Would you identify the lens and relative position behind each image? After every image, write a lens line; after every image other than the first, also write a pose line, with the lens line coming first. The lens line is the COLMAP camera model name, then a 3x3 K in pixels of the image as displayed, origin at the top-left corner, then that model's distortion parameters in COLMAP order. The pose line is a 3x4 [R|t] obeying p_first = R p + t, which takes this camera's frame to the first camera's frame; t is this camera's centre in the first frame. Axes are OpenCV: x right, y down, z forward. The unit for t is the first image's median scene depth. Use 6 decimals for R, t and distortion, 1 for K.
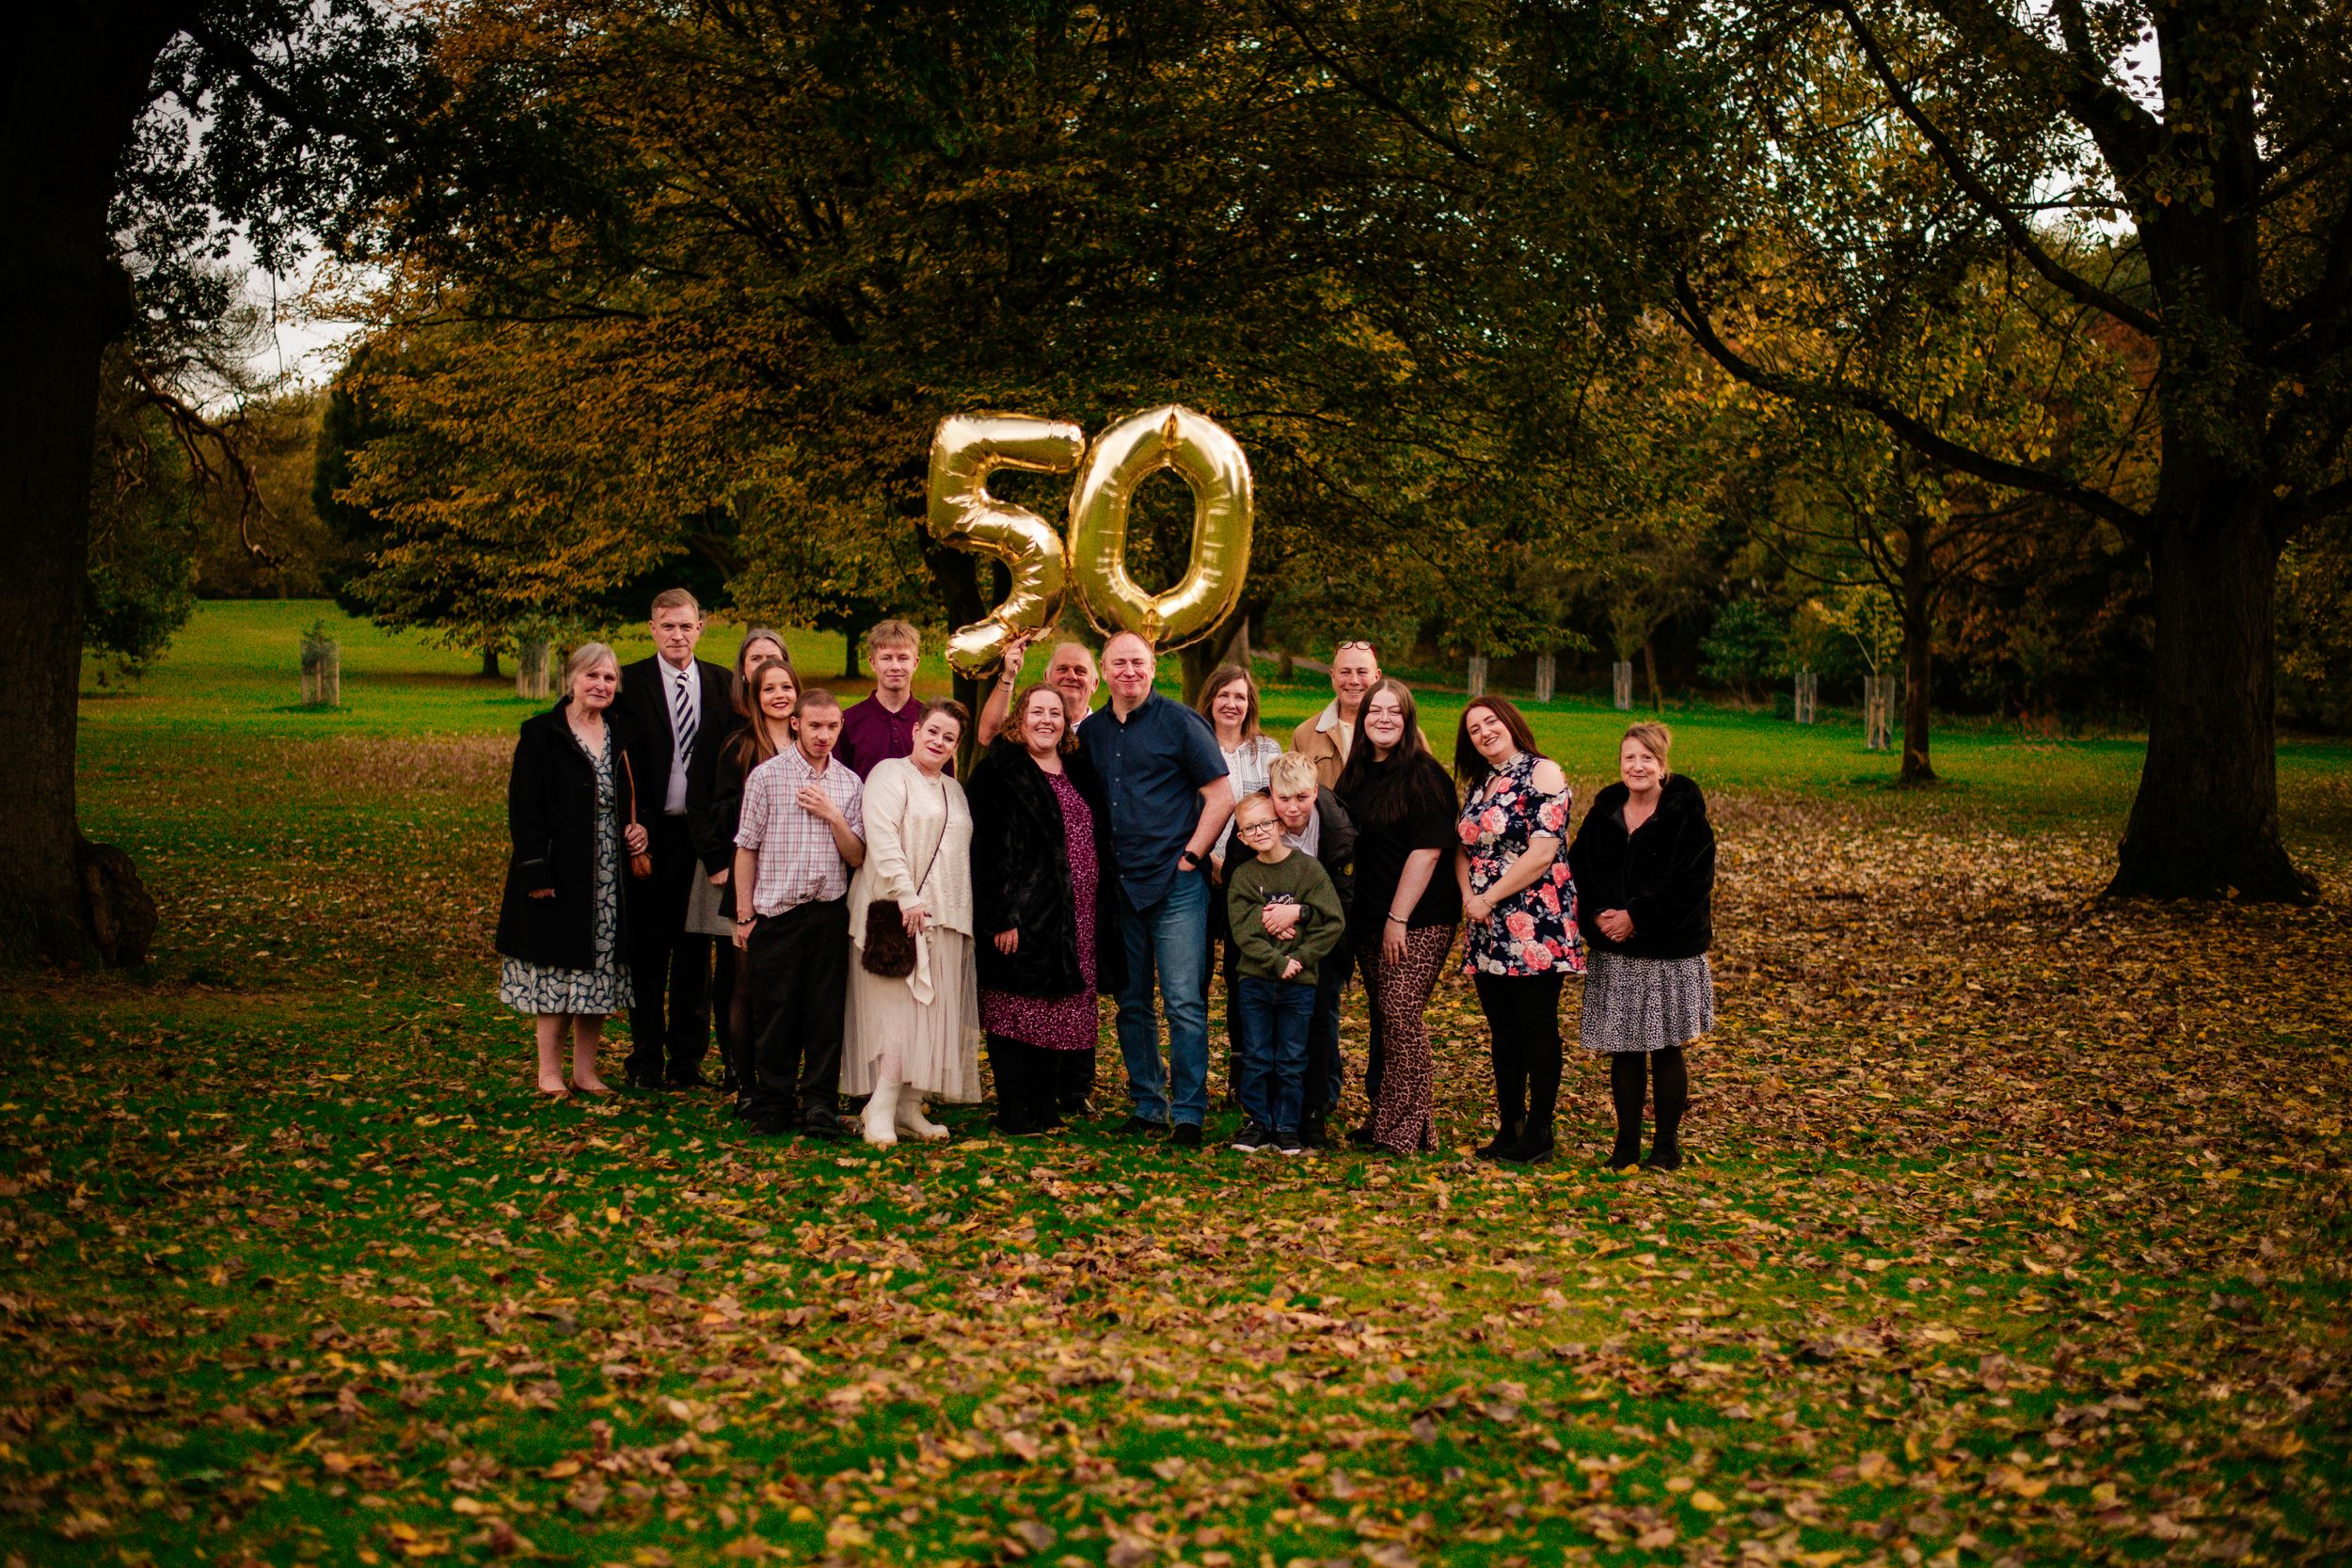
lens RADIAL K [[3426.5, 0, 1176.0], [0, 3426.5, 784.0], [0, 0, 1]] dist [-0.116871, 0.131331]
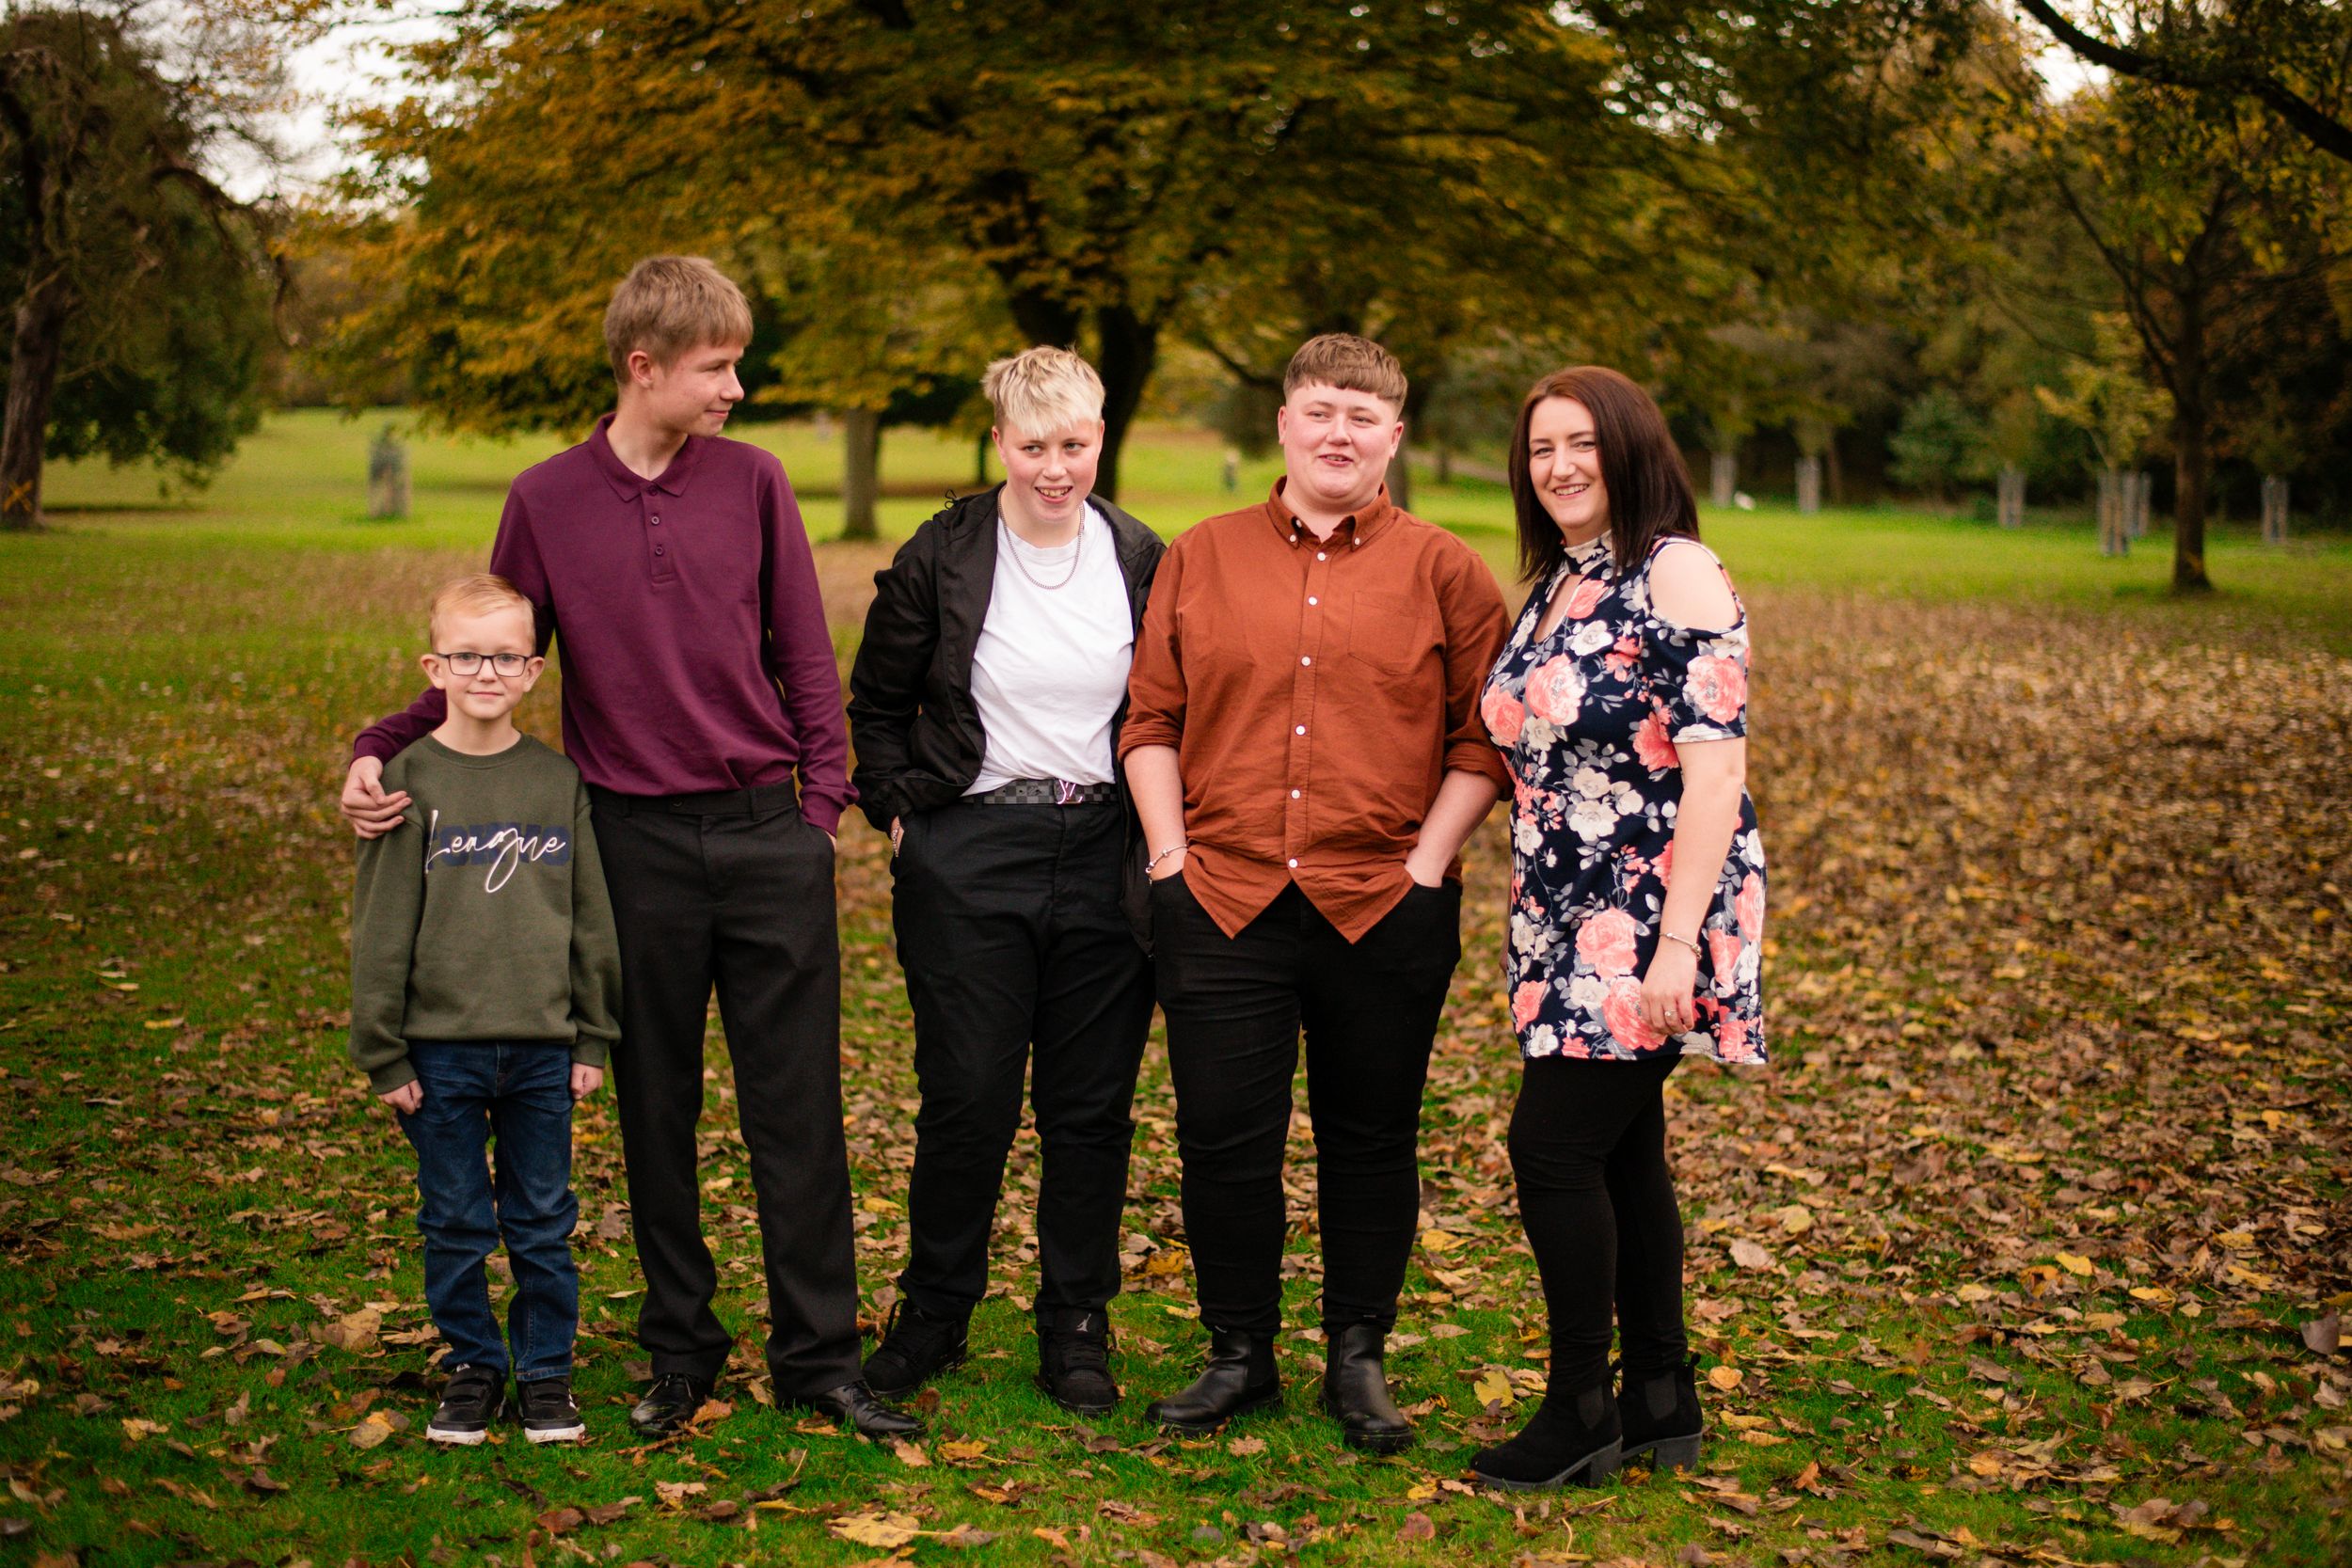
lens RADIAL K [[3425.3, 0, 1176.0], [0, 3425.3, 784.0], [0, 0, 1]] dist [-0.111873, 0.104951]
pose [[0.999056, -0.003240, -0.043308, -0.001180], [0.005628, 0.998463, 0.055141, -0.001162], [0.043063, -0.055332, 0.997539, 0.200142]]
